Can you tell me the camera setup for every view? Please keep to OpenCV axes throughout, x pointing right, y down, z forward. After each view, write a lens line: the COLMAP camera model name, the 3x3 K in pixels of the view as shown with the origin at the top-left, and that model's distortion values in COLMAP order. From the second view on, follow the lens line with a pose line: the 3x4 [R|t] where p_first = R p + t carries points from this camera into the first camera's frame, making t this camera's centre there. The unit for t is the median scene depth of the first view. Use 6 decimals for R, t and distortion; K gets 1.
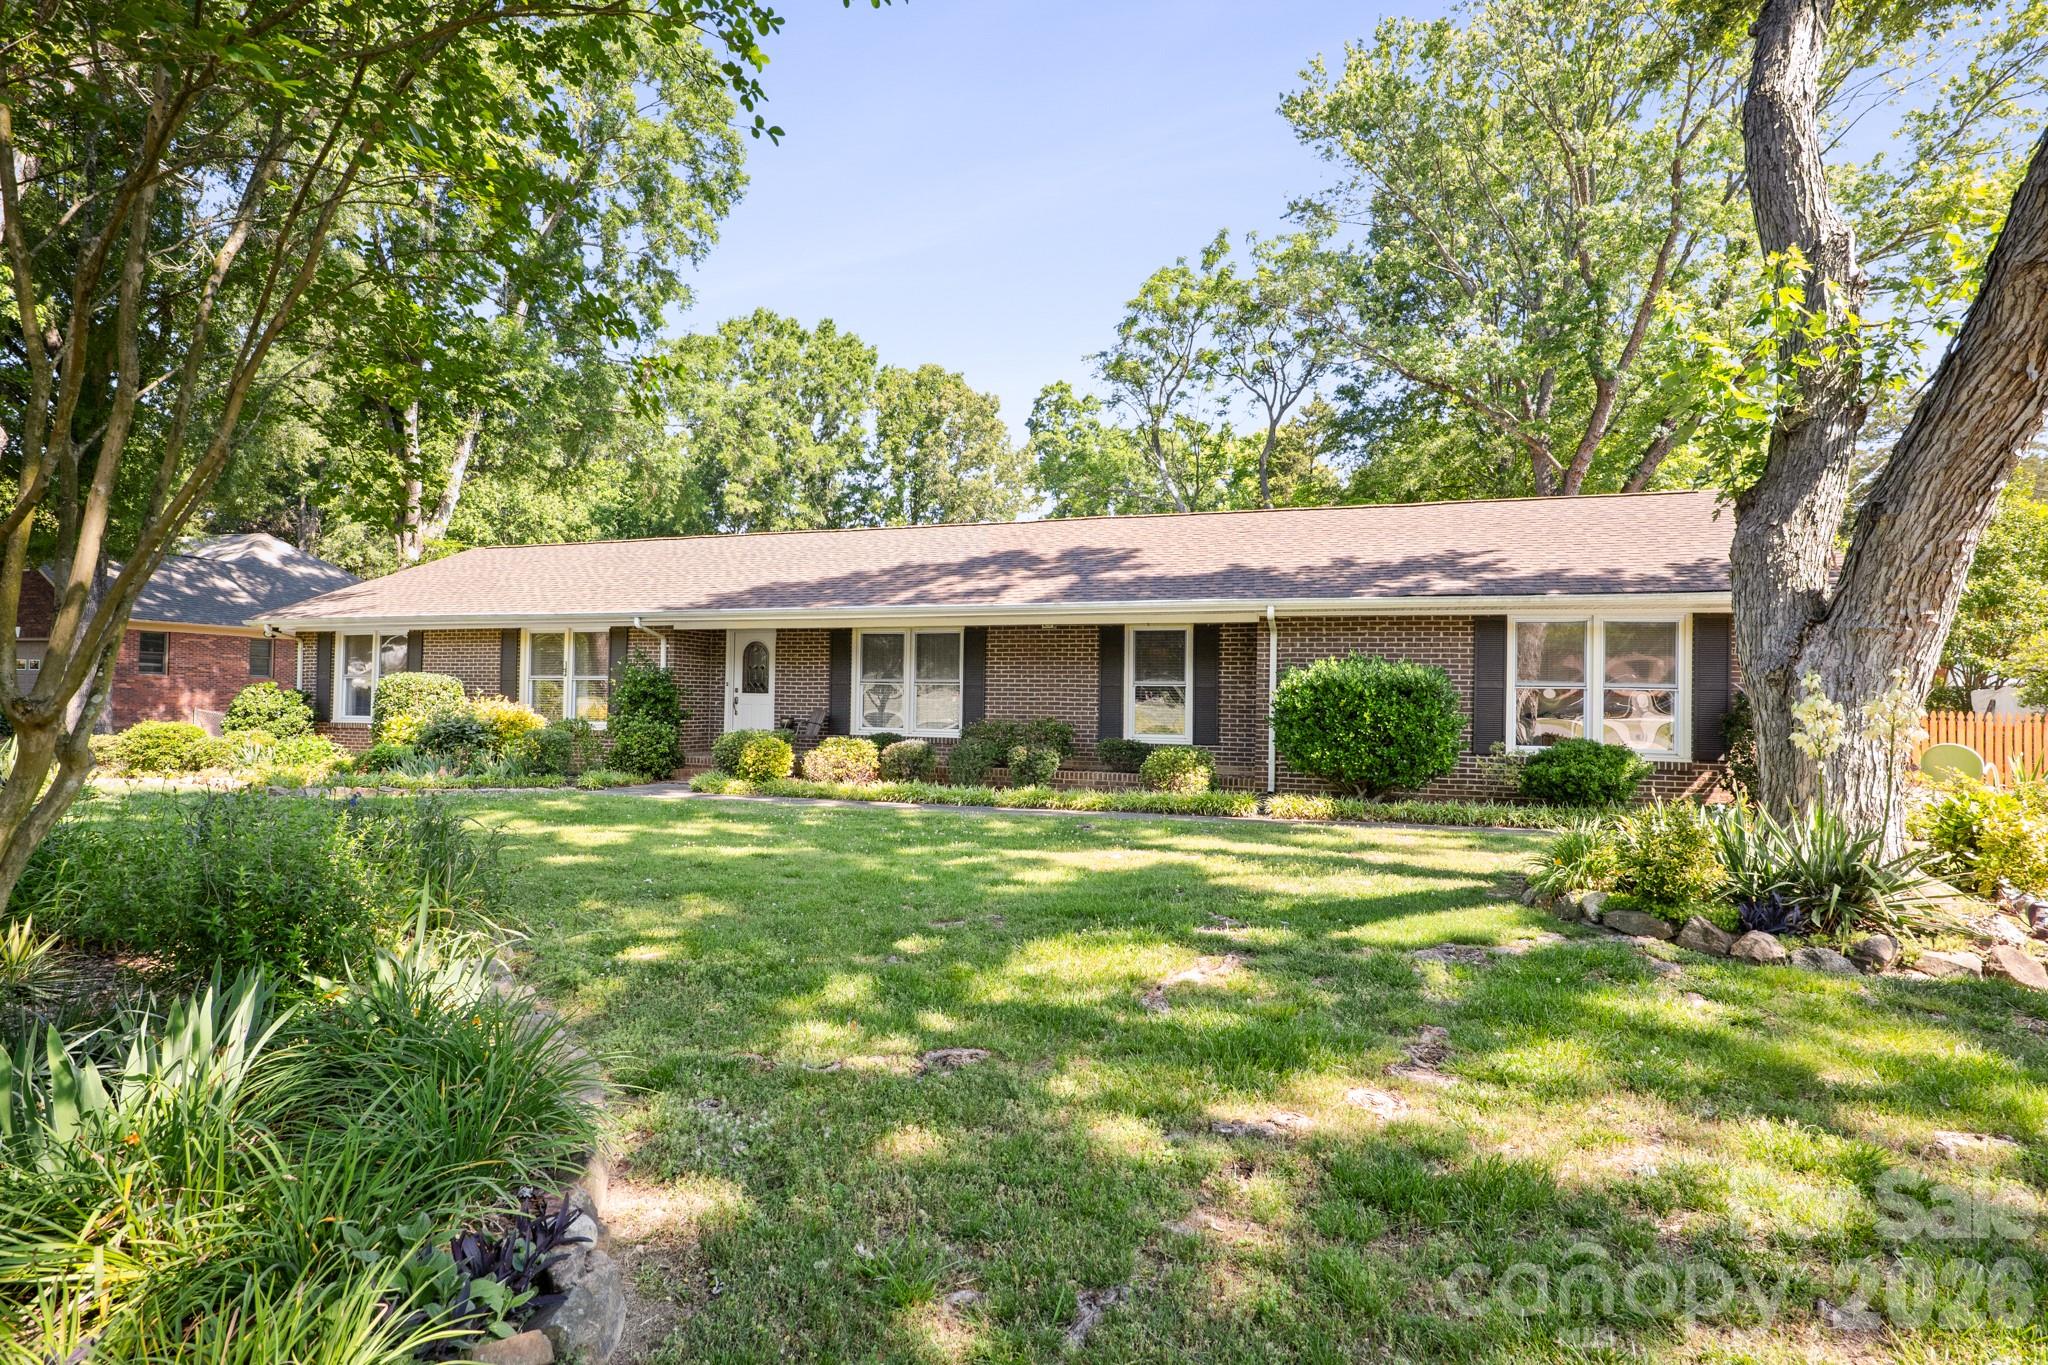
lens RADIAL K [[968.1, 0, 1024.0], [0, 968.1, 682.5], [0, 0, 1]] dist [-0.000413, 0.000020]
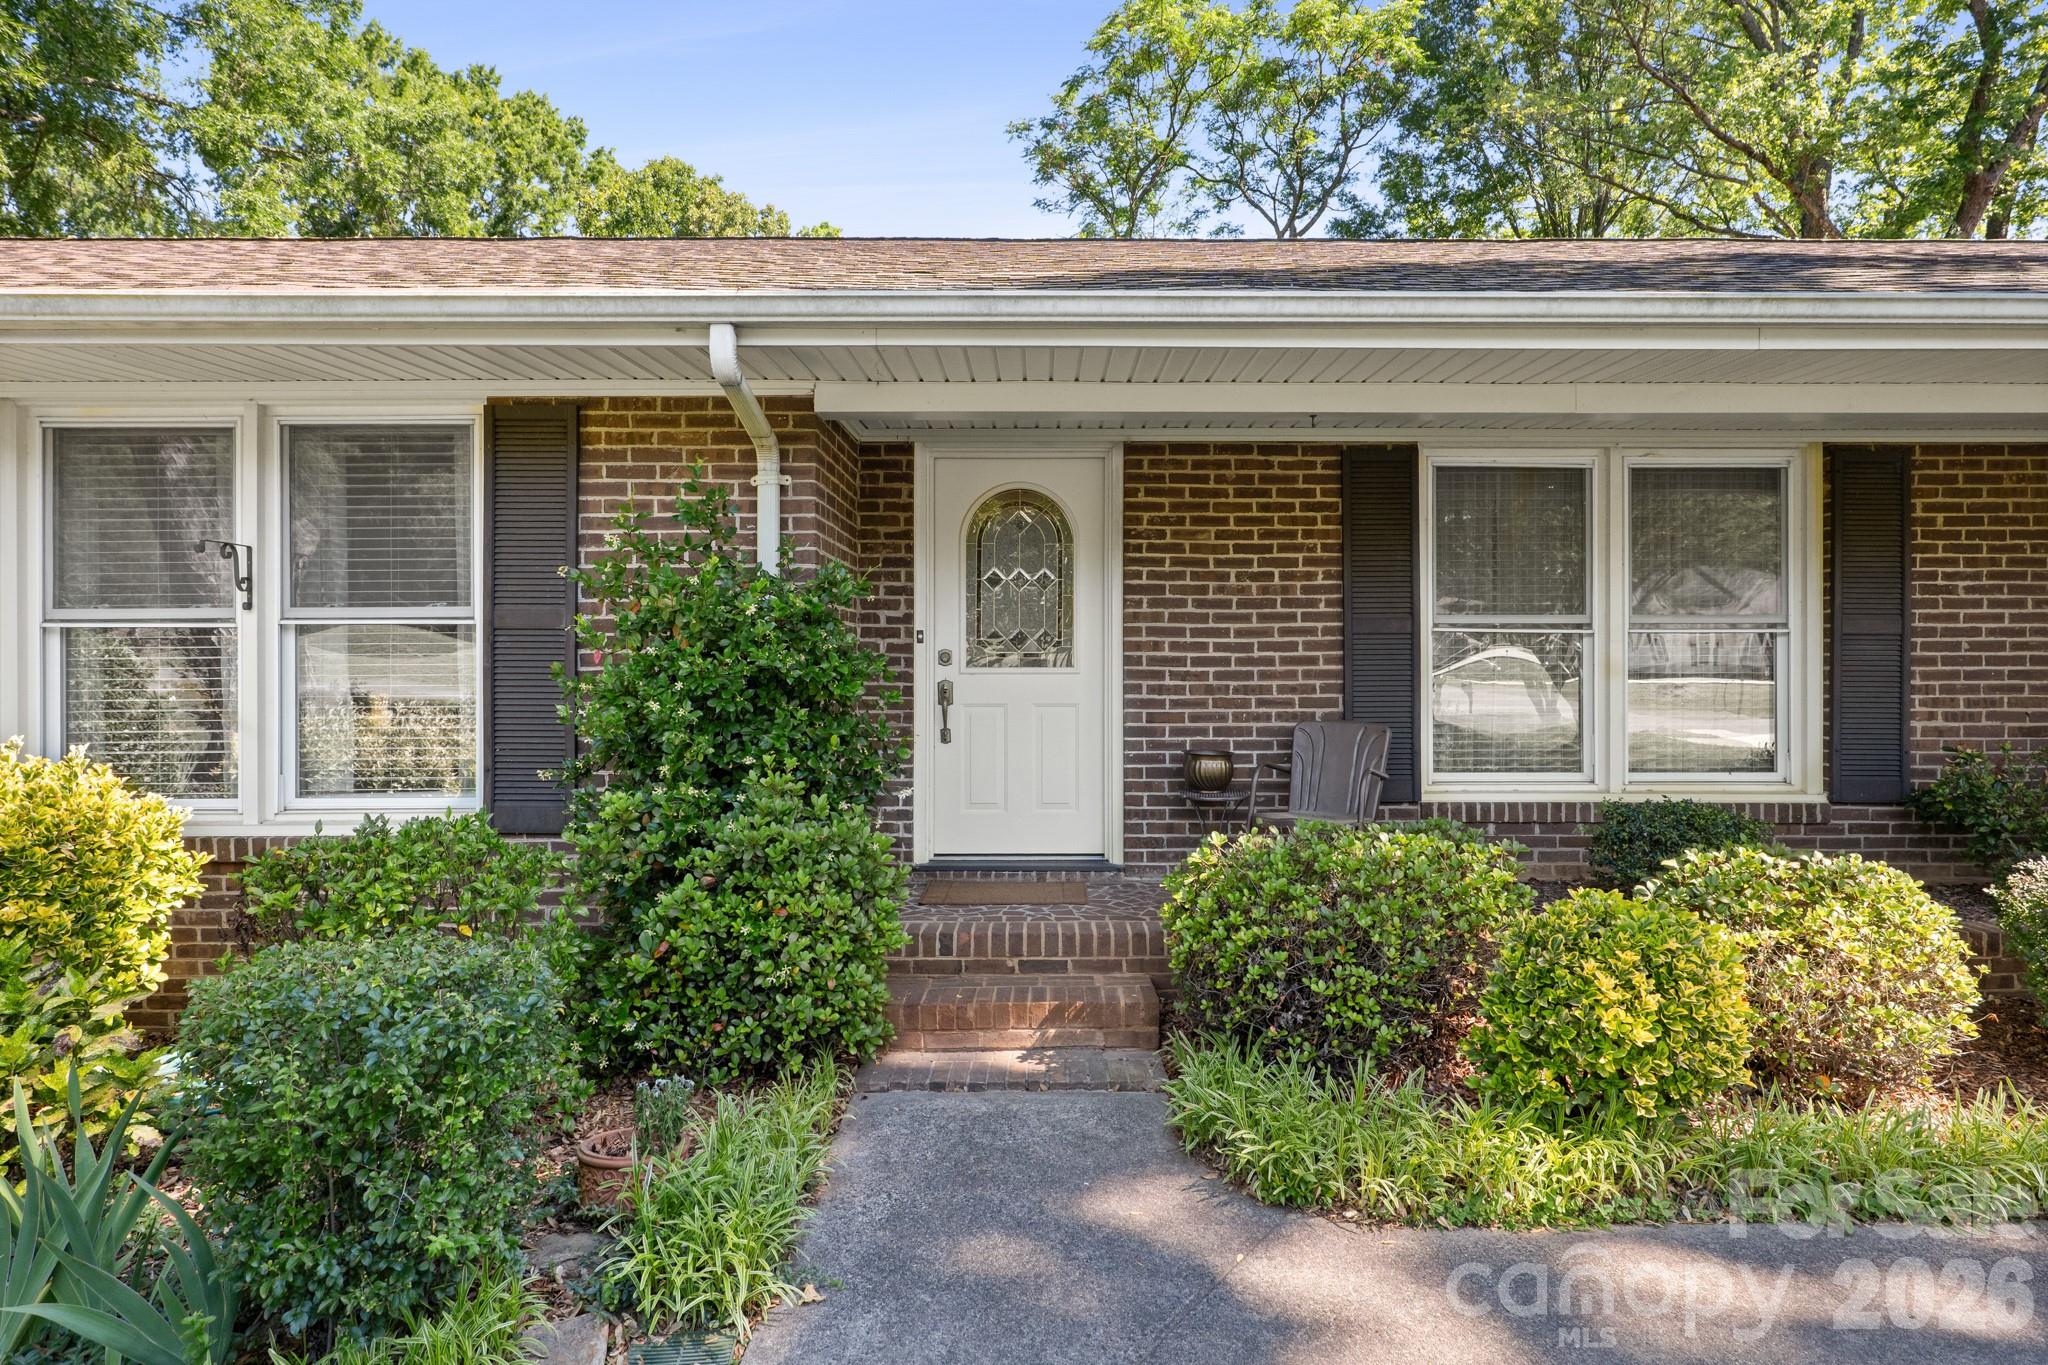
lens RADIAL K [[1105.2, 0, 1024.0], [0, 1105.2, 682.5], [0, 0, 1]] dist [0.001021, 0.000077]
pose [[0.949381, -0.018418, 0.313586, -0.395190], [0.006757, 0.999246, 0.038234, 0.003041], [-0.314054, -0.034180, 0.948790, 0.711664]]
